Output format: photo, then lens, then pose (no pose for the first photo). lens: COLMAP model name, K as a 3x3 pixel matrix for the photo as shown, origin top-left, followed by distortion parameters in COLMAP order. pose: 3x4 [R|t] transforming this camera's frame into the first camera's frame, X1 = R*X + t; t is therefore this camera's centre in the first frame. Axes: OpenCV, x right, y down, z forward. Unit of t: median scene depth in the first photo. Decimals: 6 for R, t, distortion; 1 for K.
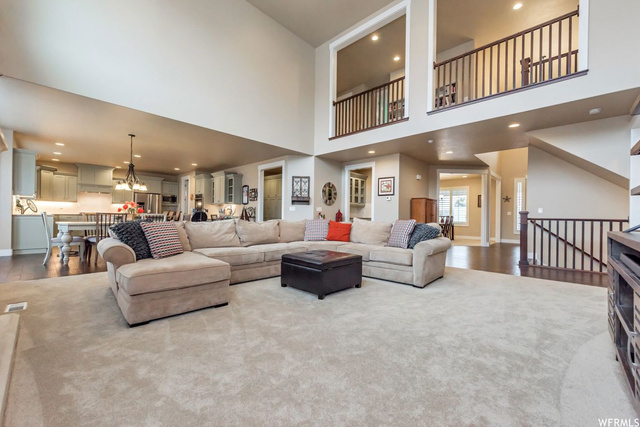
lens RADIAL K [[259.7, 0, 322.1], [0, 259.7, 218.2], [0, 0, 1]] dist [0.000354, -0.000027]
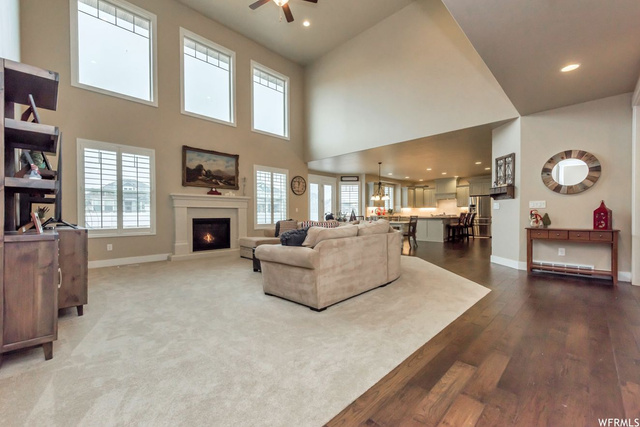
lens RADIAL K [[272.1, 0, 336.2], [0, 272.1, 211.8], [0, 0, 1]] dist [-0.001160, -0.000080]
pose [[0.027030, -0.029133, -0.999210, 0.584503], [0.006559, 0.999559, -0.028966, -0.004548], [0.999613, -0.005771, 0.027209, 0.568050]]
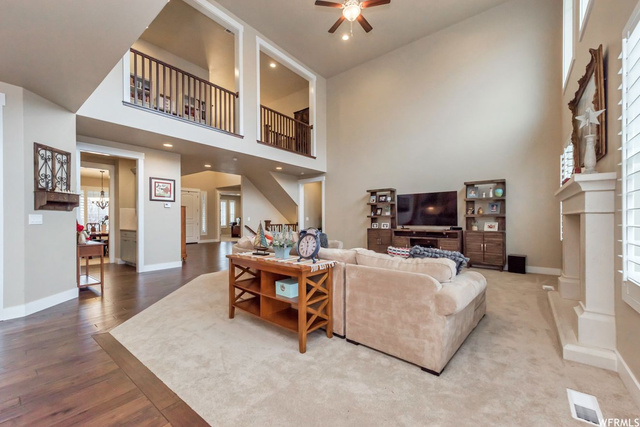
lens RADIAL K [[259.6, 0, 319.6], [0, 259.6, 220.9], [0, 0, 1]] dist [0.000693, -0.000022]
pose [[-0.100961, -0.022832, 0.994628, -0.598177], [0.007931, 0.999686, 0.023753, -0.041320], [-0.994859, 0.010286, -0.100749, 0.597344]]
